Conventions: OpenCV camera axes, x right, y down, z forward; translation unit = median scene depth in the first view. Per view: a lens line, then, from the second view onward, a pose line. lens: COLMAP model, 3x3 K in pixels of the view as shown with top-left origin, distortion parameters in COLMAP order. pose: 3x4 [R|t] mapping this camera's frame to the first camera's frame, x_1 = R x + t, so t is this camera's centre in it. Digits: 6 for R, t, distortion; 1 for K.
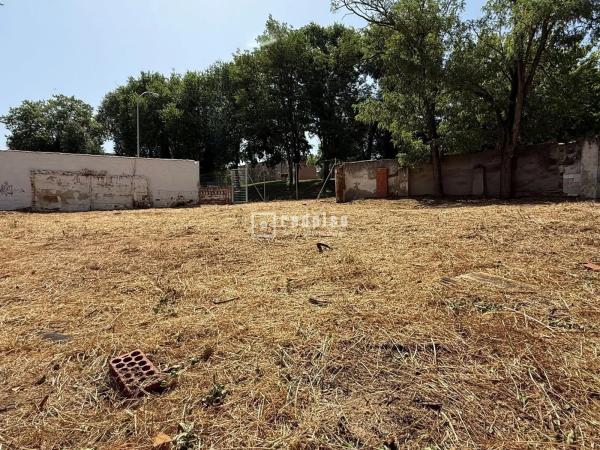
lens RADIAL K [[336.5, 0, 302.4], [0, 336.5, 226.0], [0, 0, 1]] dist [0.001824, 0.000266]
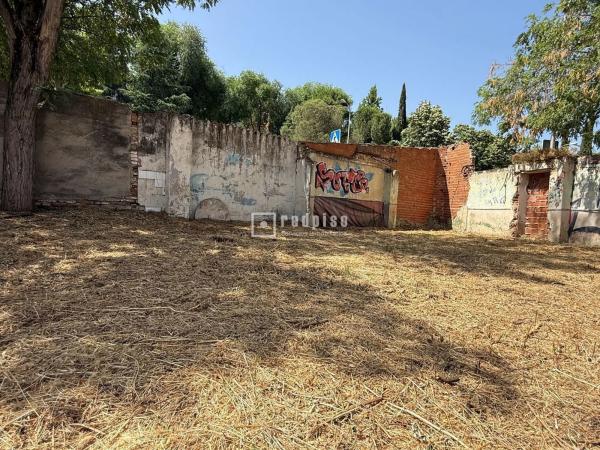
lens RADIAL K [[336.1, 0, 299.2], [0, 336.1, 226.3], [0, 0, 1]] dist [-0.000189, 0.000808]
pose [[0.171254, -0.037701, 0.984505, 0.257894], [-0.022422, 0.998860, 0.042151, -0.080426], [-0.984972, -0.029293, 0.170213, 0.577177]]
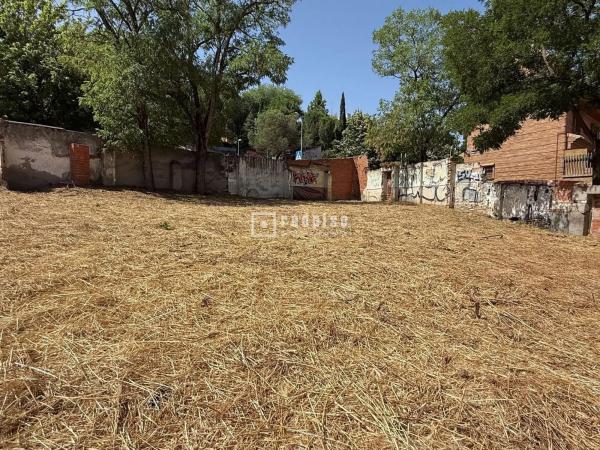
lens RADIAL K [[336.1, 0, 299.2], [0, 336.1, 226.3], [0, 0, 1]] dist [-0.000189, 0.000808]
pose [[0.034772, -0.073922, 0.996658, -0.520219], [0.022850, 0.997059, 0.073154, -0.045623], [-0.999134, 0.020230, 0.036359, 0.583141]]
